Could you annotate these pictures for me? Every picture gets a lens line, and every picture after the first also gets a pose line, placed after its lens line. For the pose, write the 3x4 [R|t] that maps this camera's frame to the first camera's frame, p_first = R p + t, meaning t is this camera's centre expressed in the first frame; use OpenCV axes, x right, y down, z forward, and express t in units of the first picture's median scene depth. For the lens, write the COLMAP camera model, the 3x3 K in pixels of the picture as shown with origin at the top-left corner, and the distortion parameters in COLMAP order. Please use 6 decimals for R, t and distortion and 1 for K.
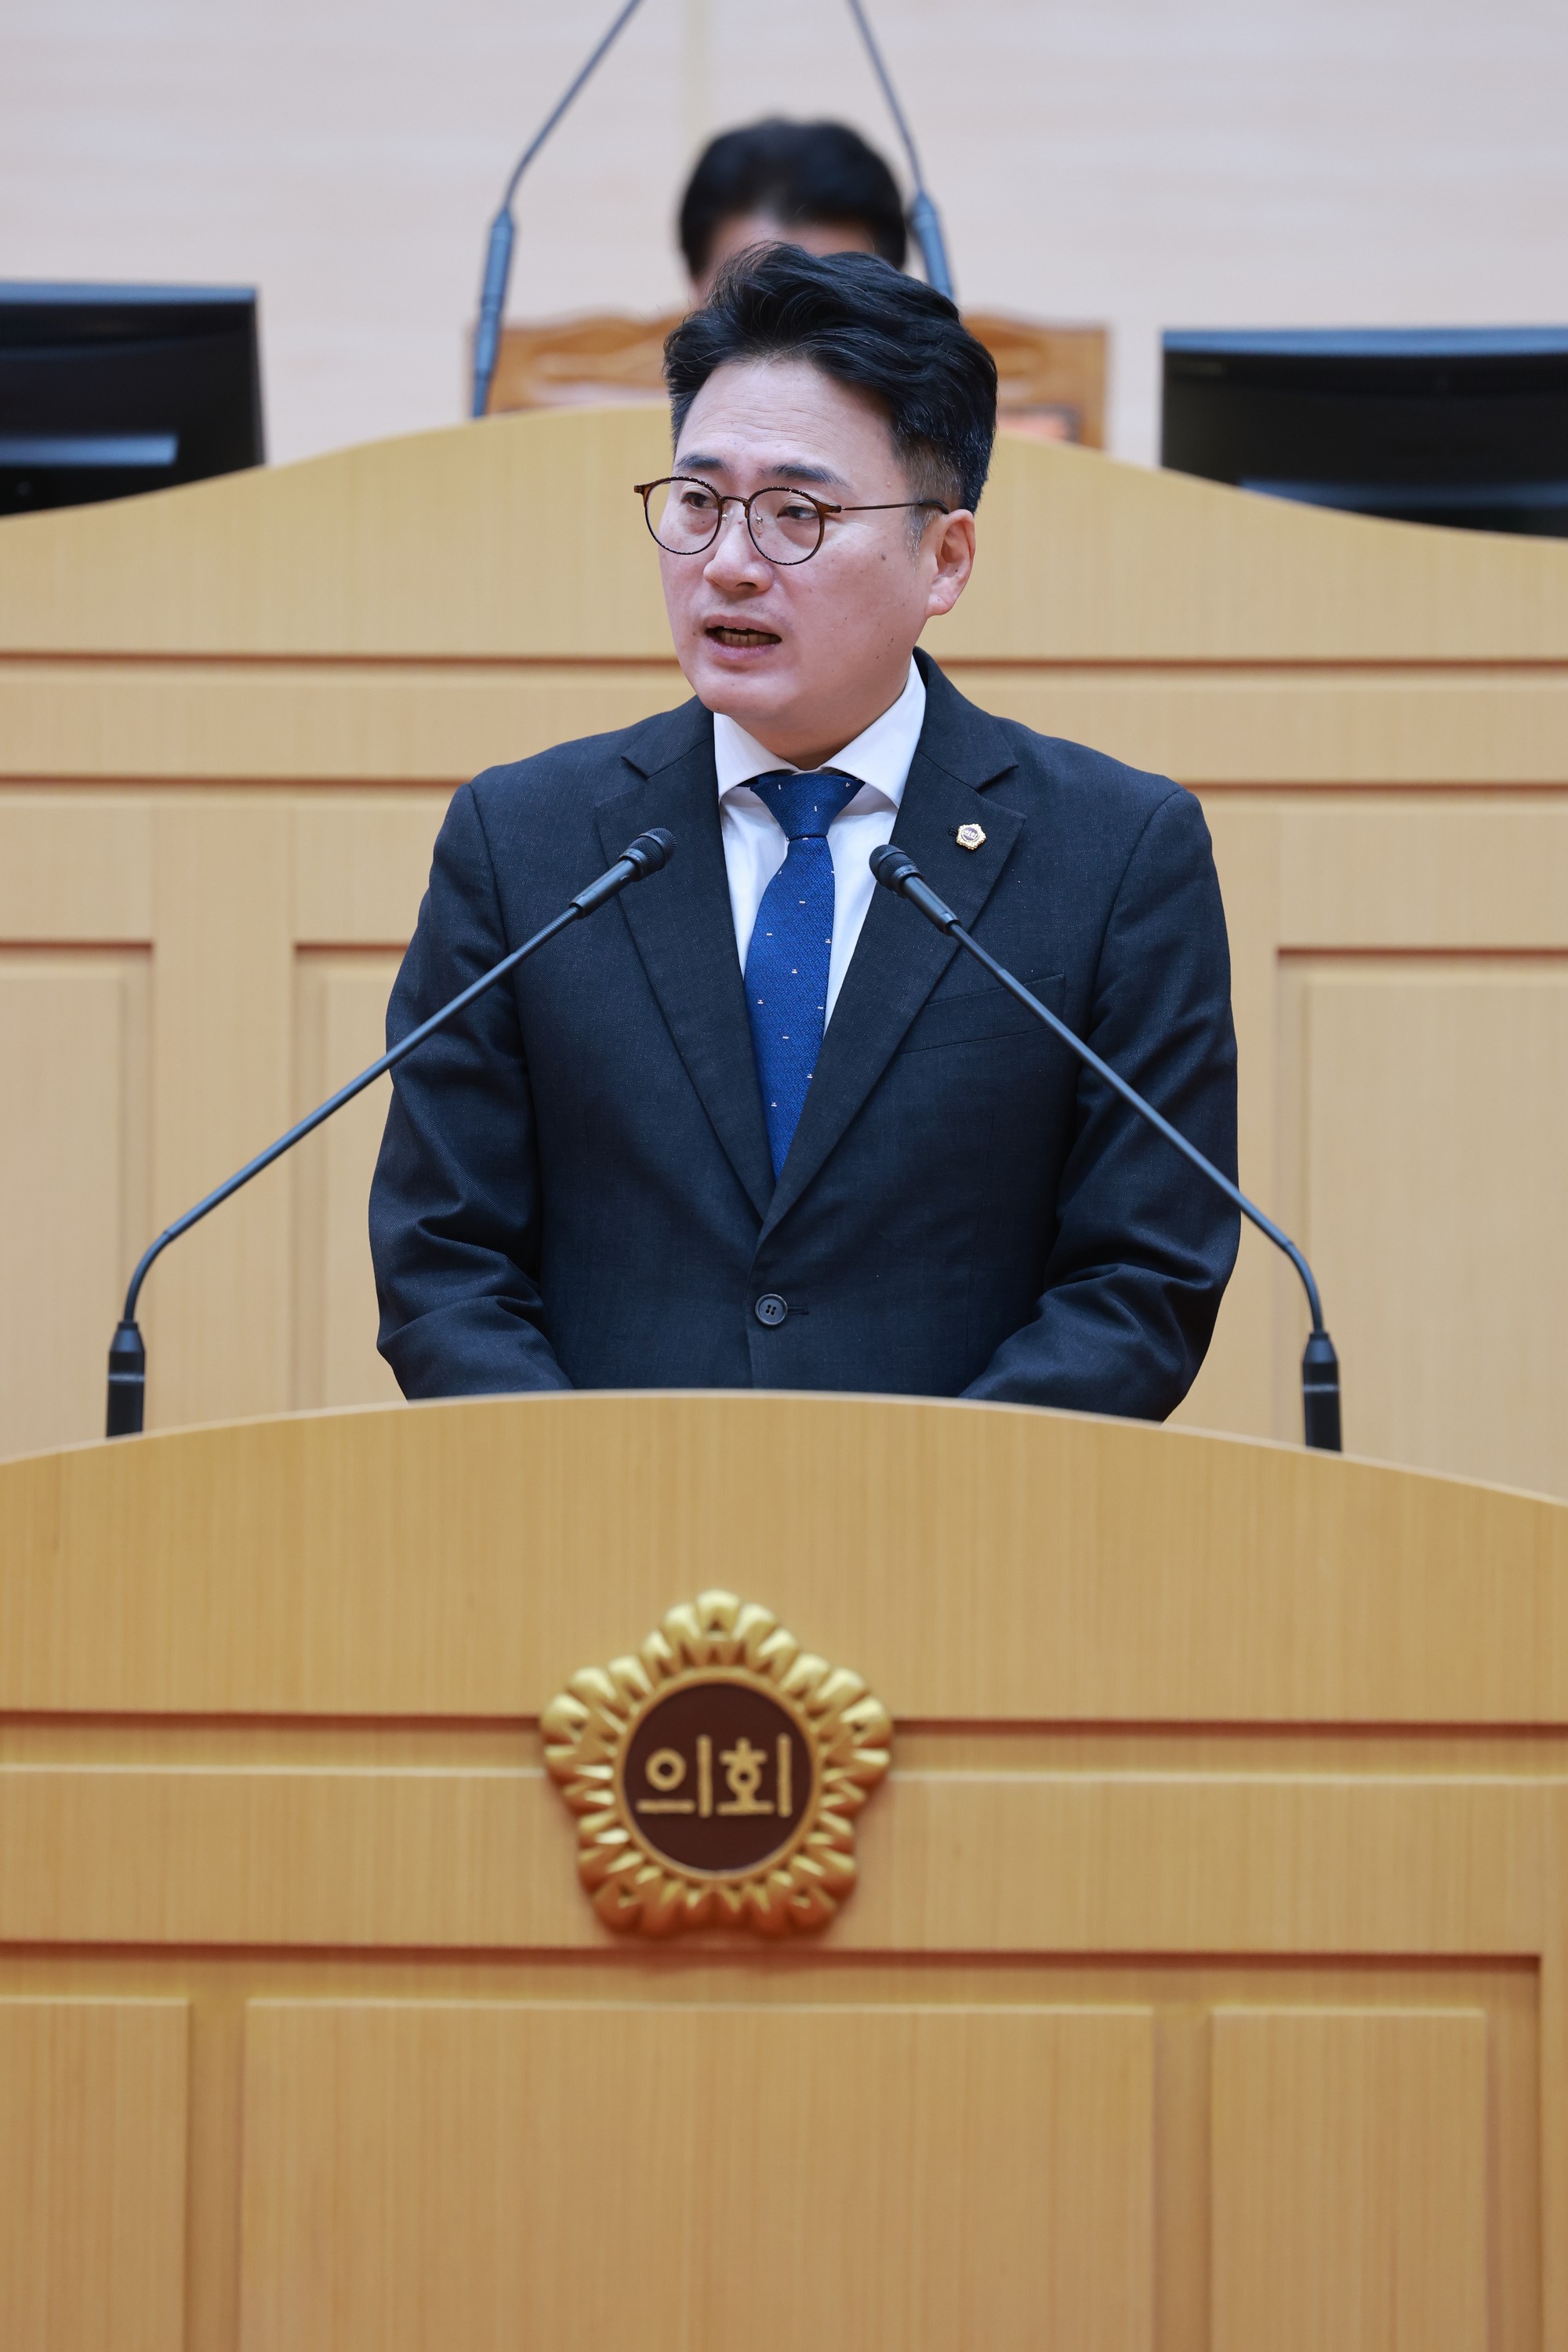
lens RADIAL K [[12438.3, 0, 798.2], [0, 12438.3, 1166.9], [0, 0, 1]] dist [1.213611, 30.720163]
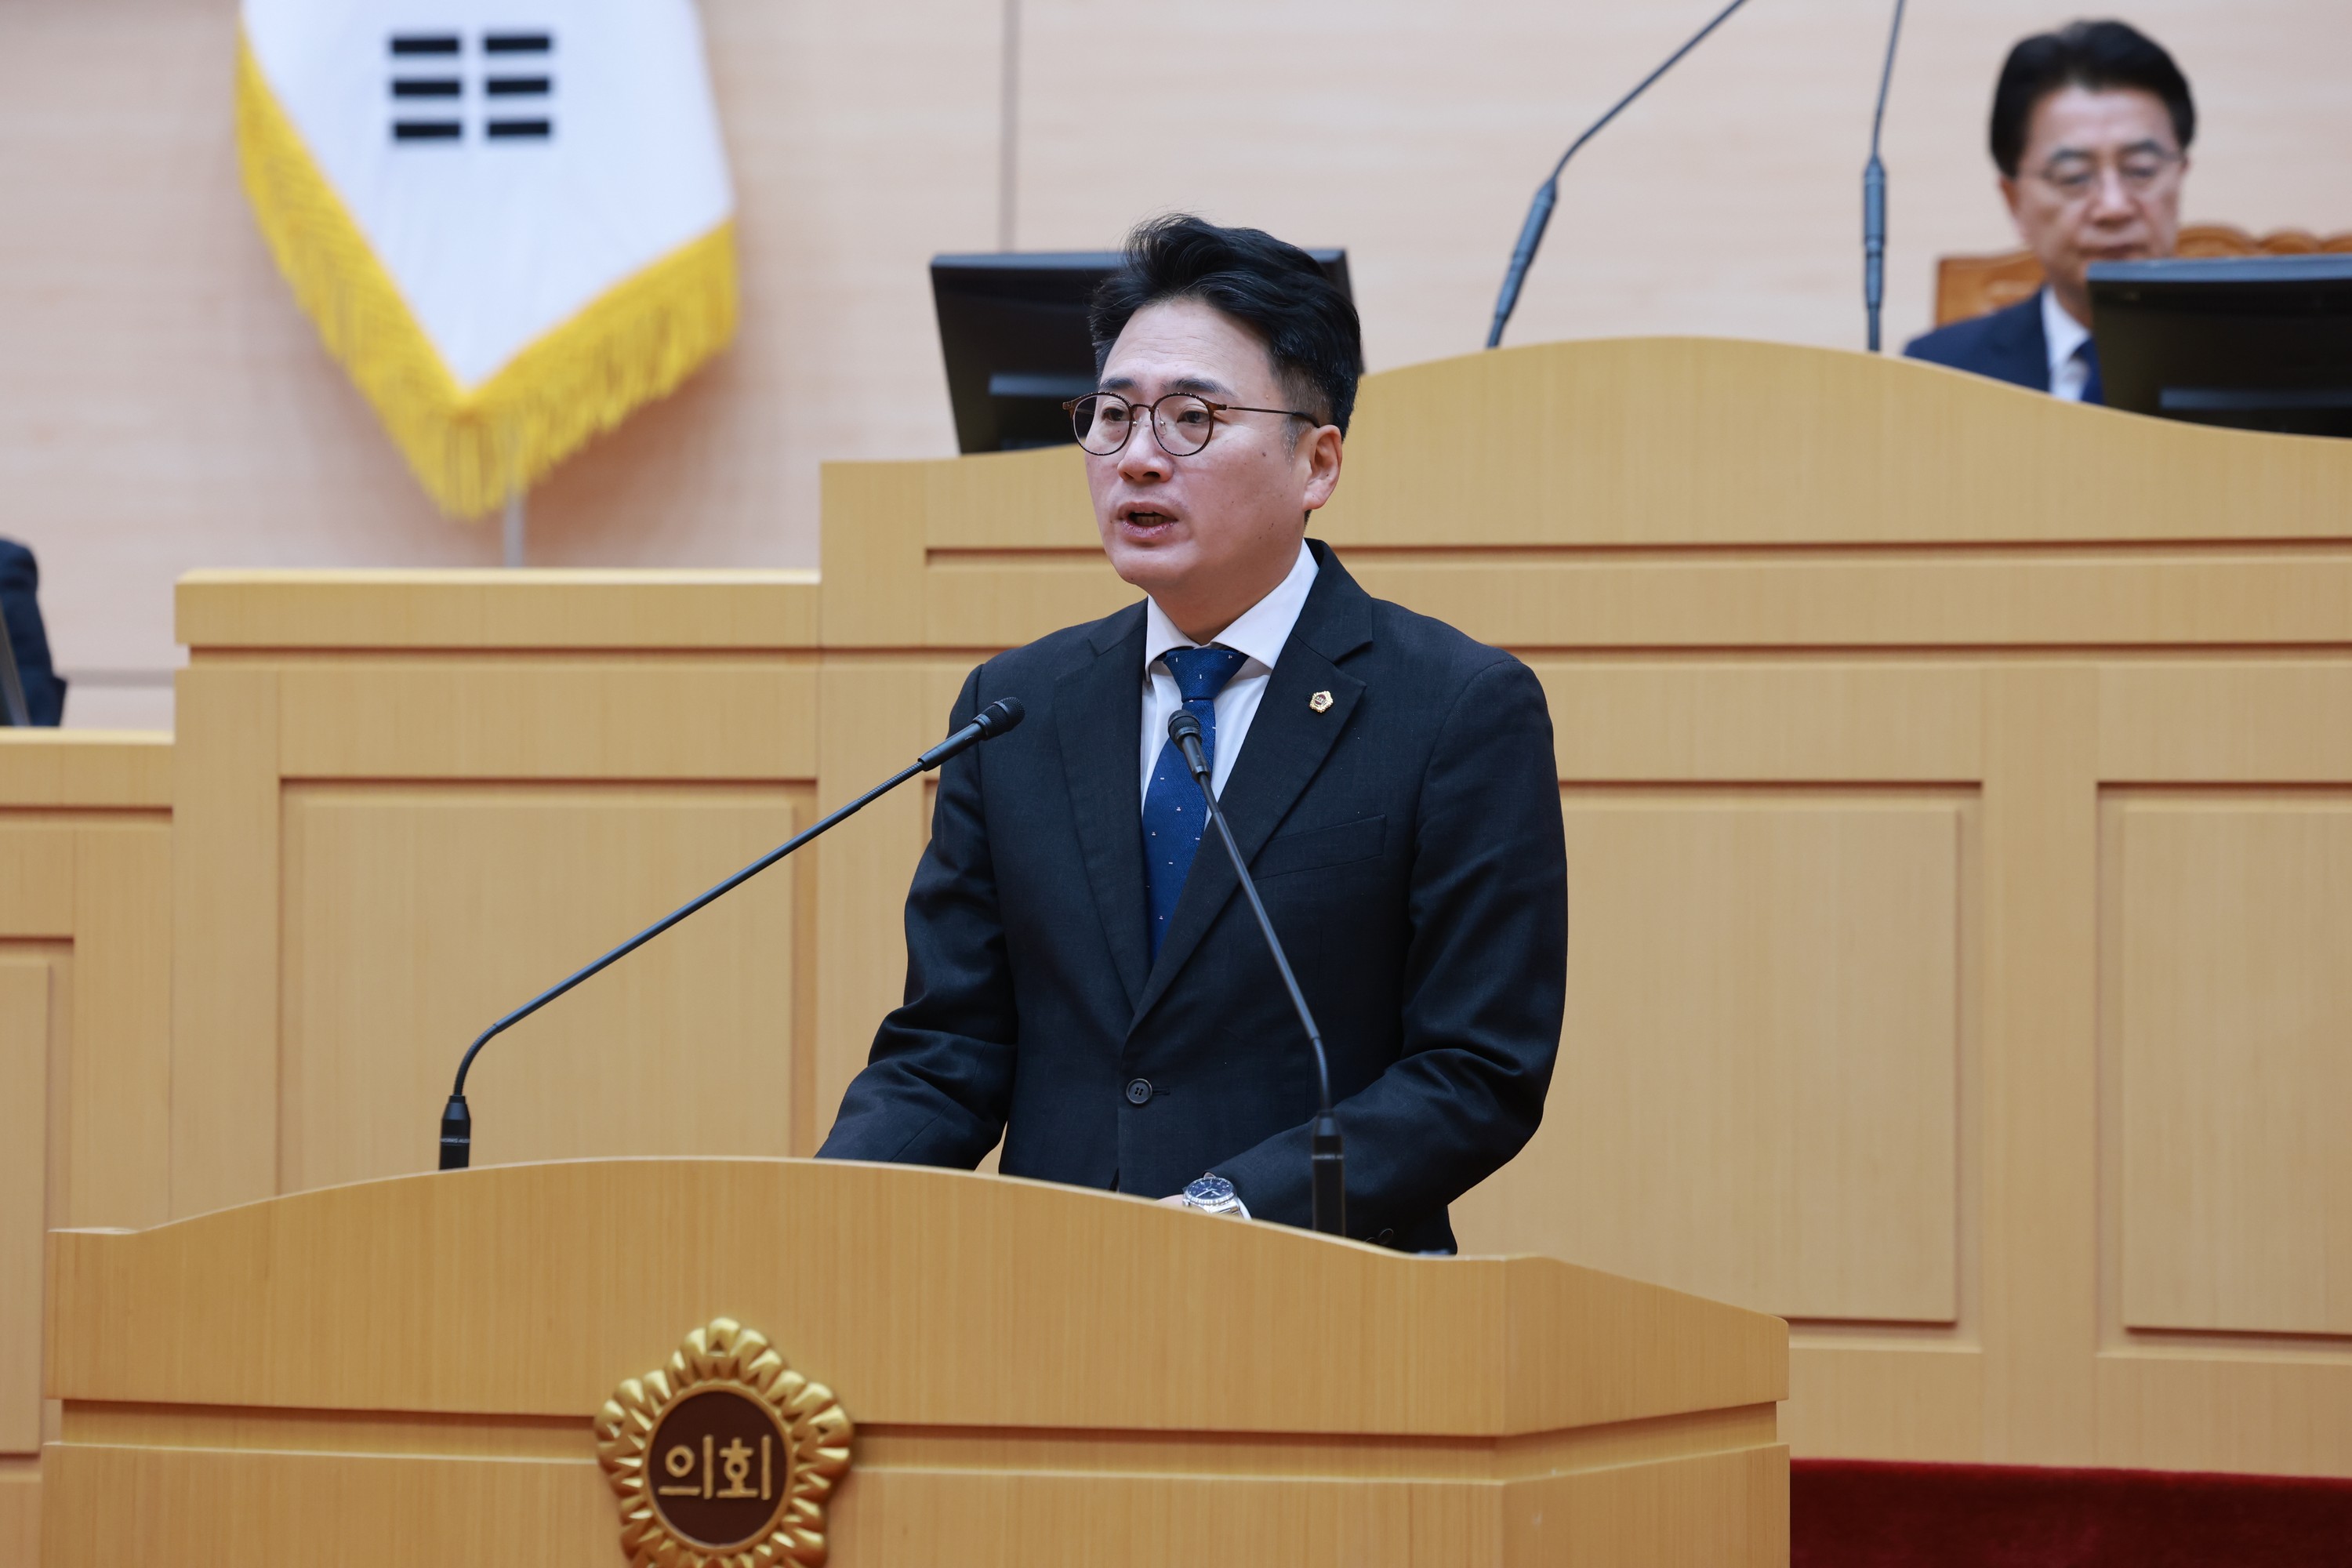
lens RADIAL K [[10589.4, 0, 1174.9], [0, 10589.4, 782.5], [0, 0, 1]] dist [0.861625, 9.119744]
pose [[0.940180, -0.002403, -0.340670, 0.396292], [-0.001905, 0.999922, -0.012312, -0.006355], [0.340673, 0.012224, 0.940102, 0.017608]]
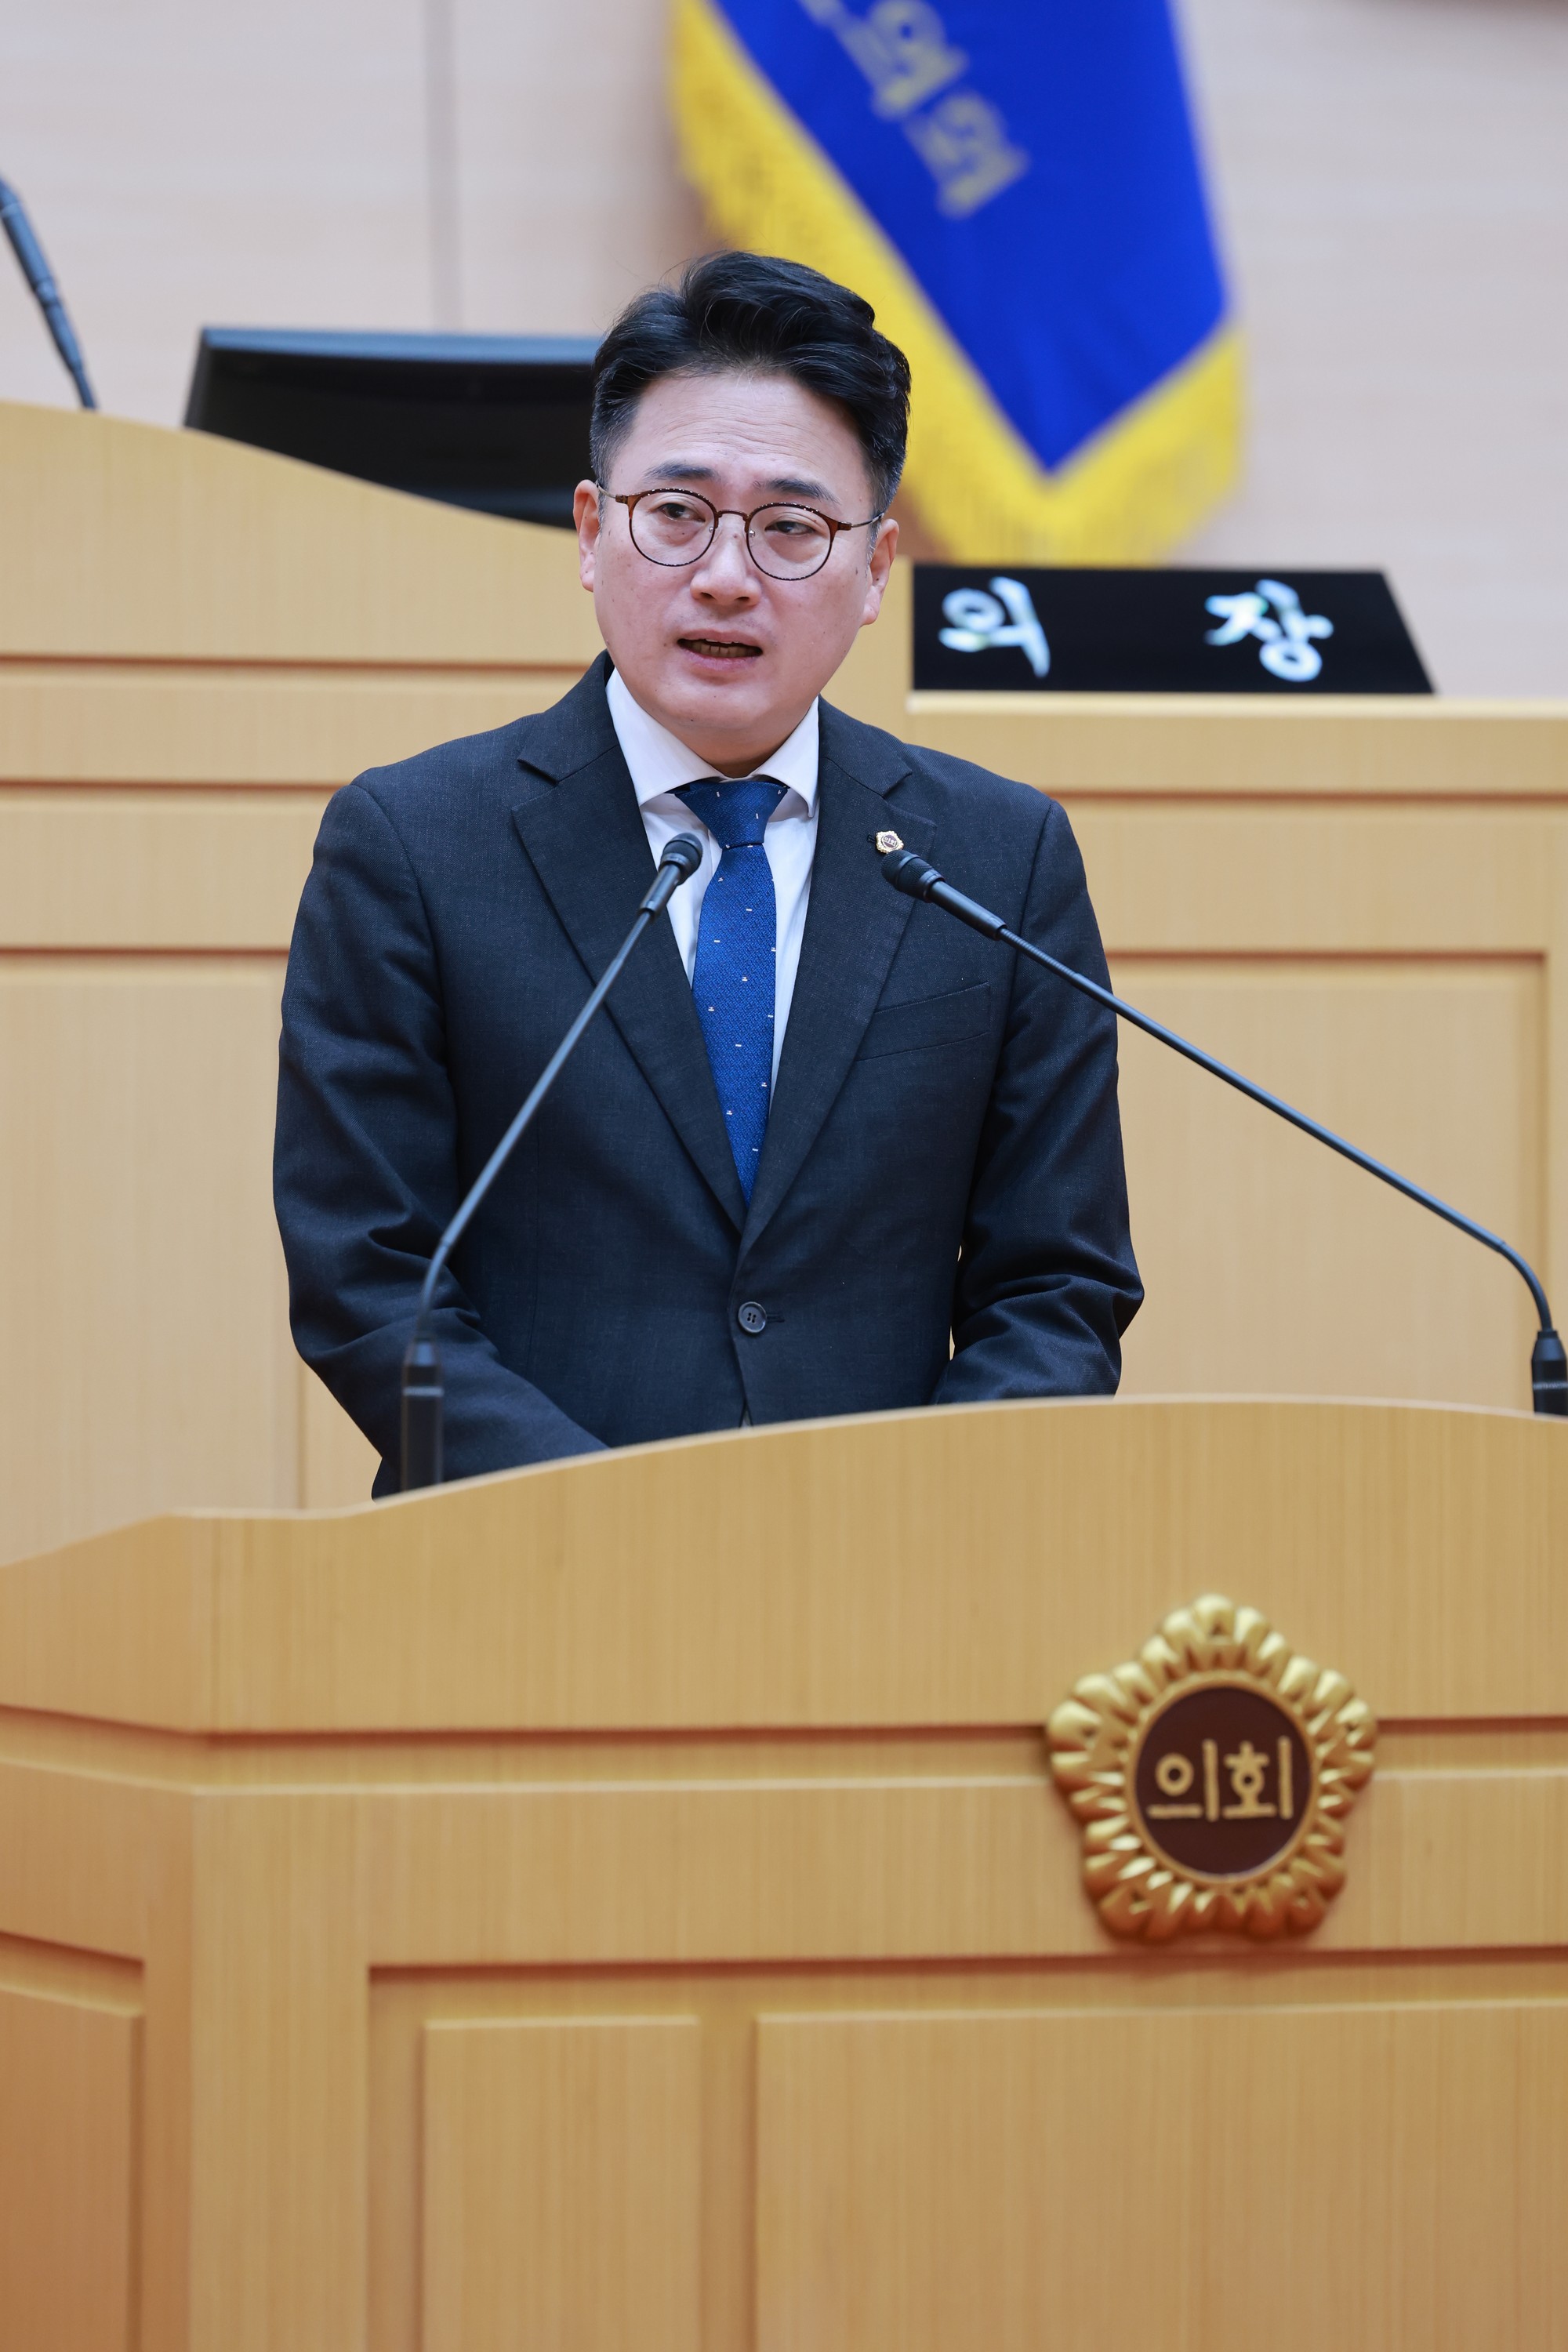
lens RADIAL K [[12438.3, 0, 798.2], [0, 12438.3, 1166.9], [0, 0, 1]] dist [1.213611, 30.720163]
pose [[0.919527, -0.008409, 0.392936, -0.430656], [0.007969, 0.999964, 0.002751, -0.003487], [-0.392945, 0.000602, 0.919562, 0.088971]]
